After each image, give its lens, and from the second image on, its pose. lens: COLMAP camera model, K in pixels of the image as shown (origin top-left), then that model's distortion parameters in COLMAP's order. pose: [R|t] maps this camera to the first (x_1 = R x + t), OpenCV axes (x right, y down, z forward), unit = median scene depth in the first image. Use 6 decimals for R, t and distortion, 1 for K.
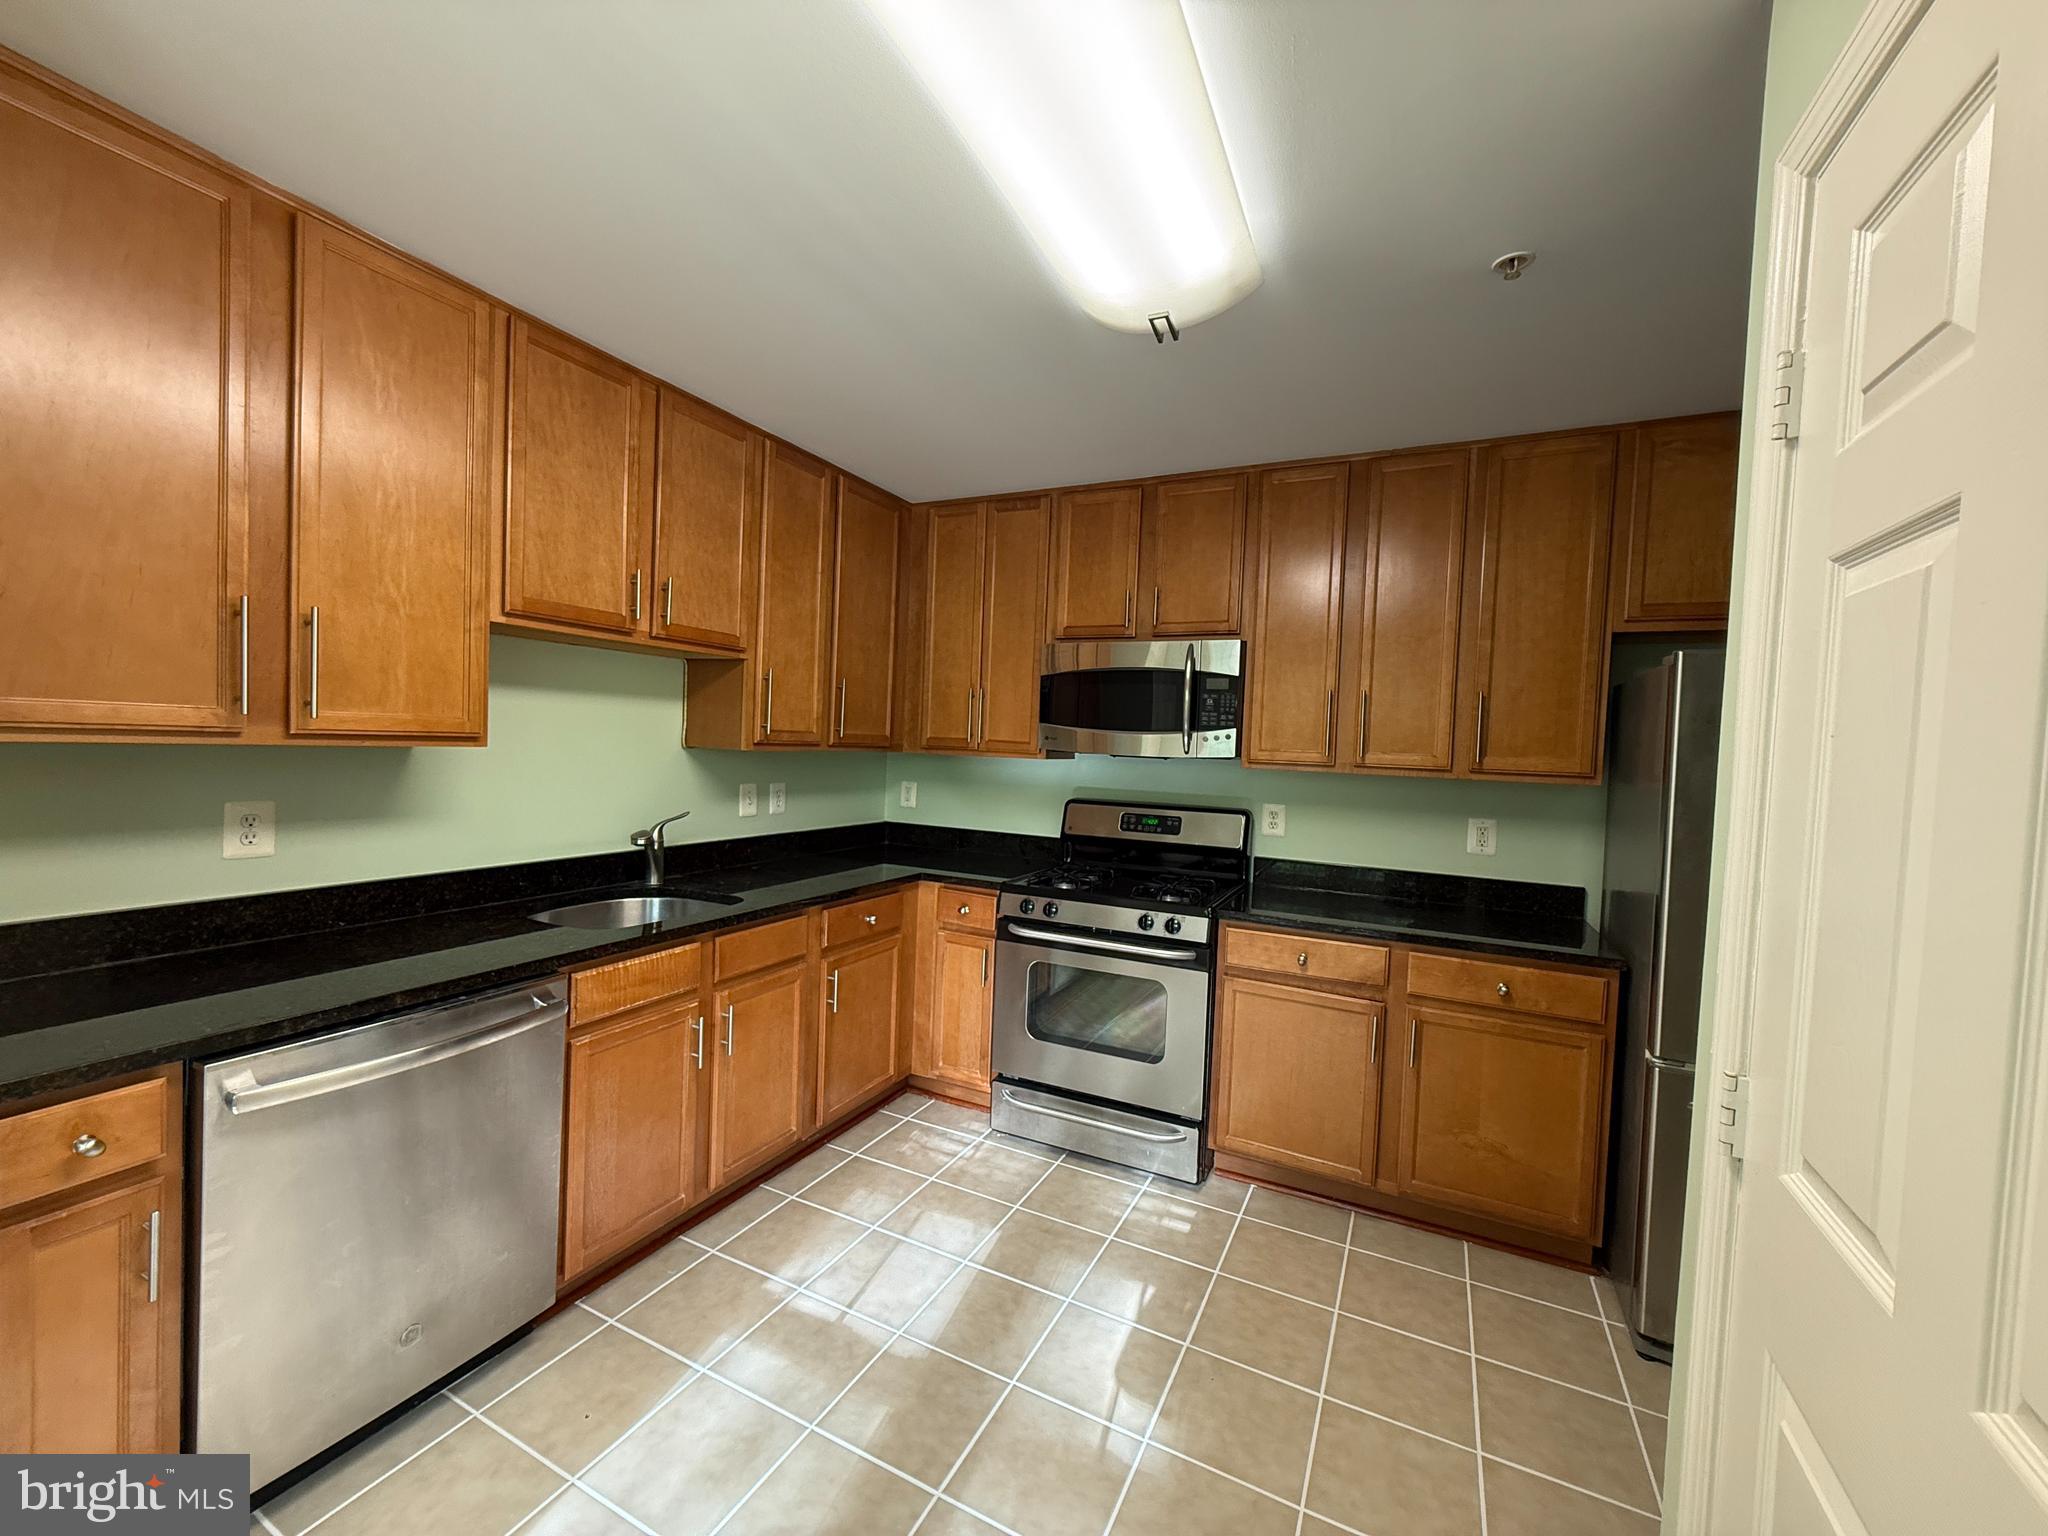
lens RADIAL K [[811.8, 0, 1025.0], [0, 811.8, 769.6], [0, 0, 1]] dist [-0.000479, 0.000287]
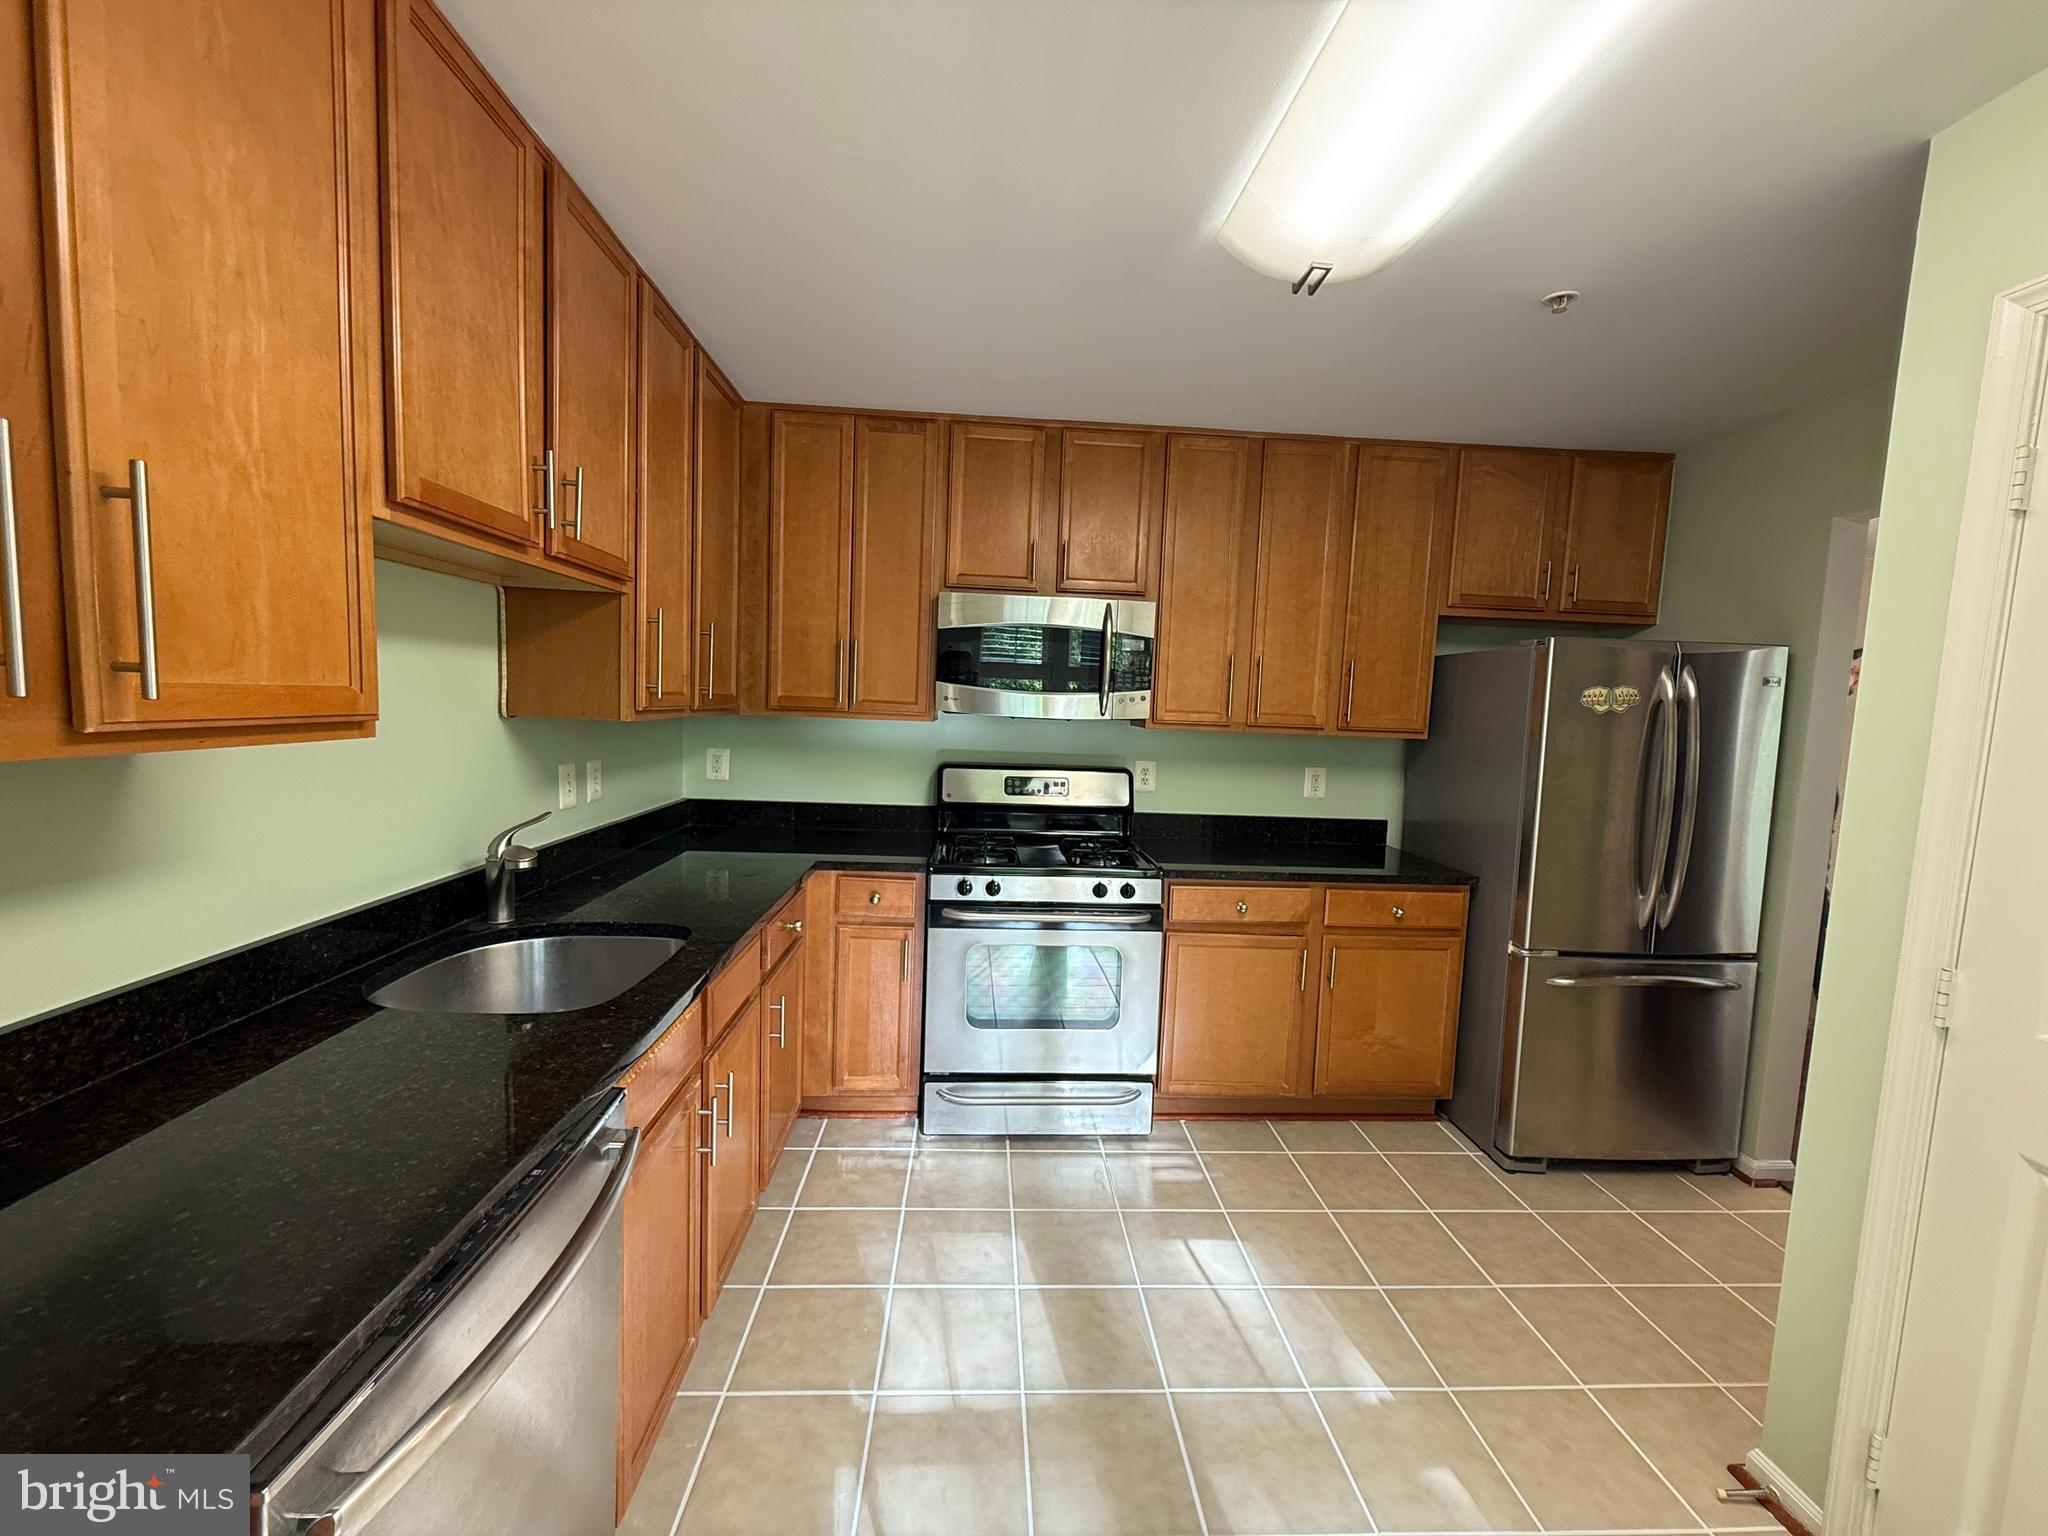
lens RADIAL K [[811.8, 0, 1025.0], [0, 811.8, 769.6], [0, 0, 1]] dist [-0.000479, 0.000287]
pose [[0.871127, -0.047157, 0.488788, -0.399966], [0.012045, 0.997131, 0.074735, -0.031195], [-0.490910, -0.059216, 0.869195, 0.199829]]
